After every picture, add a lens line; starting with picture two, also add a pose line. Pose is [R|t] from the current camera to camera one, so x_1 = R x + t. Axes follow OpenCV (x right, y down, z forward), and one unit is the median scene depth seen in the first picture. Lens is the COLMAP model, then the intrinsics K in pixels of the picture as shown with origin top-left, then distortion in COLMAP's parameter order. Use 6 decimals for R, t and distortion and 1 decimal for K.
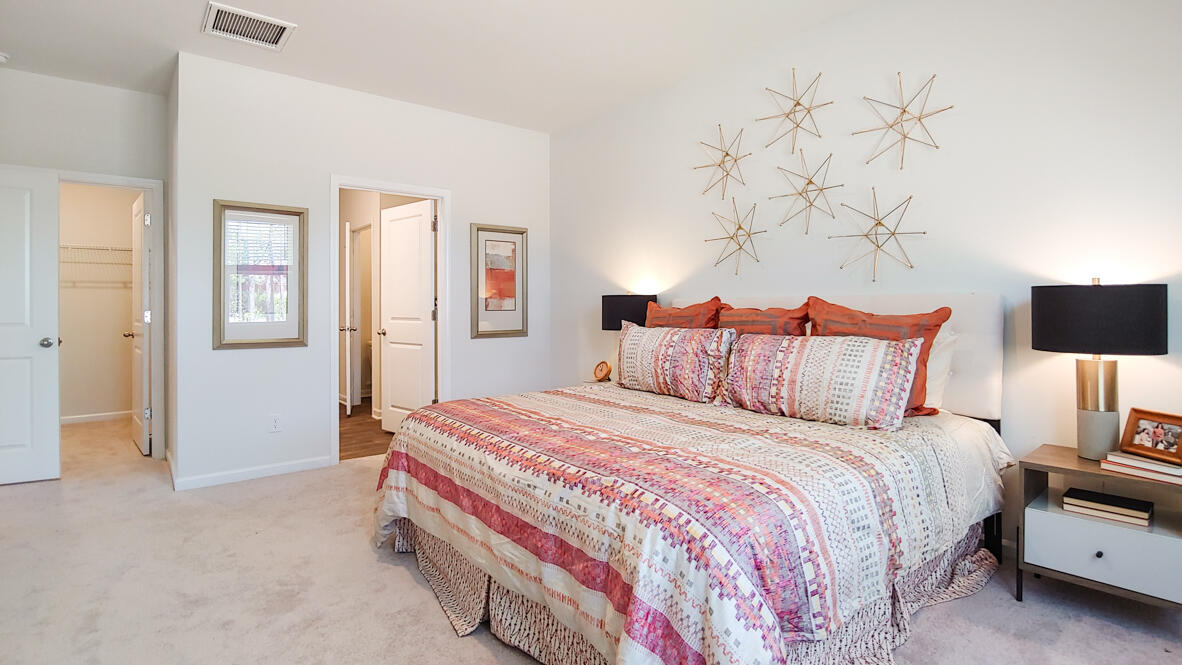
lens RADIAL K [[583.0, 0, 599.9], [0, 583.0, 321.1], [0, 0, 1]] dist [-0.010191, -0.002503]
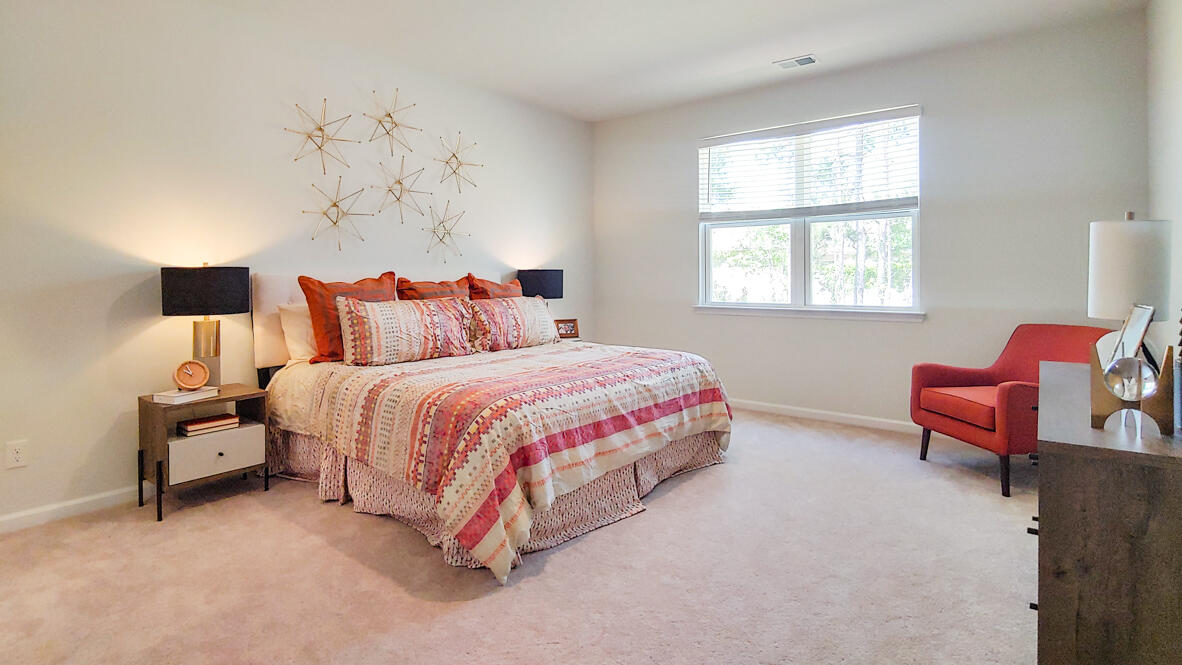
lens RADIAL K [[583.0, 0, 593.8], [0, 583.0, 281.4], [0, 0, 1]] dist [-0.010191, -0.002503]
pose [[-0.238722, -0.007496, 0.971059, -1.082383], [0.017050, 0.999784, 0.011910, -0.031529], [-0.970938, 0.019399, -0.238543, 0.972548]]
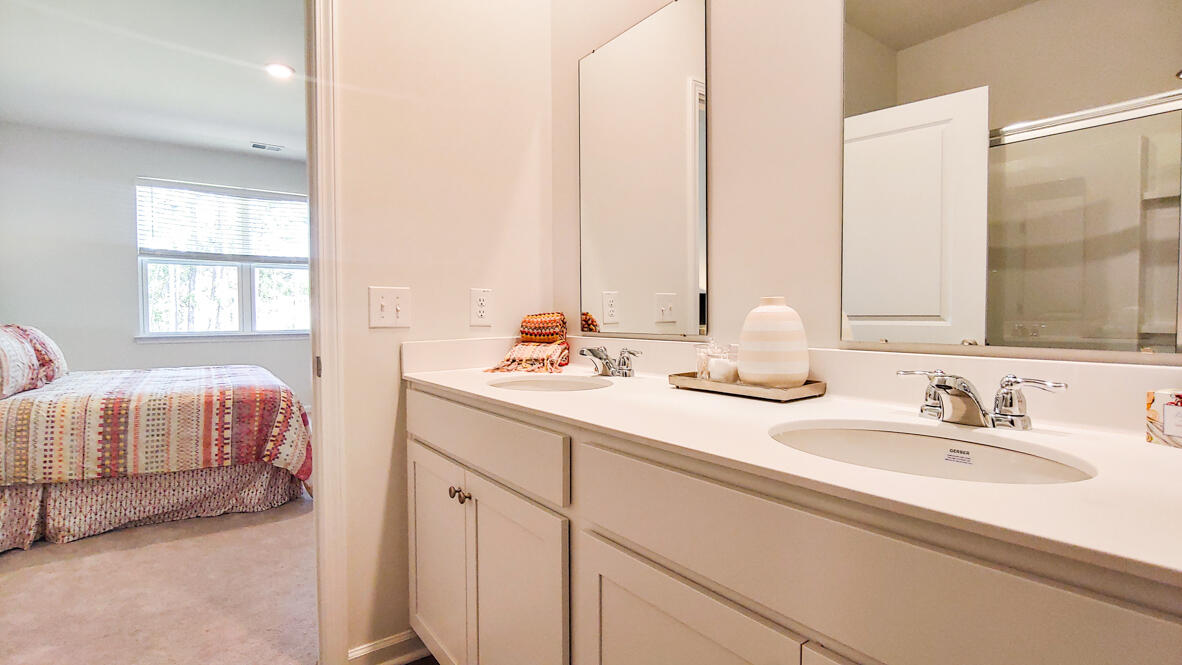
lens RADIAL K [[551.2, 0, 590.5], [0, 551.2, 337.3], [0, 0, 1]] dist [-0.019002, -0.002522]
pose [[-0.999679, 0.006243, 0.024563, -0.905533], [0.007469, 0.998714, 0.050153, -0.005827], [-0.024218, 0.050320, -0.998439, 1.929945]]
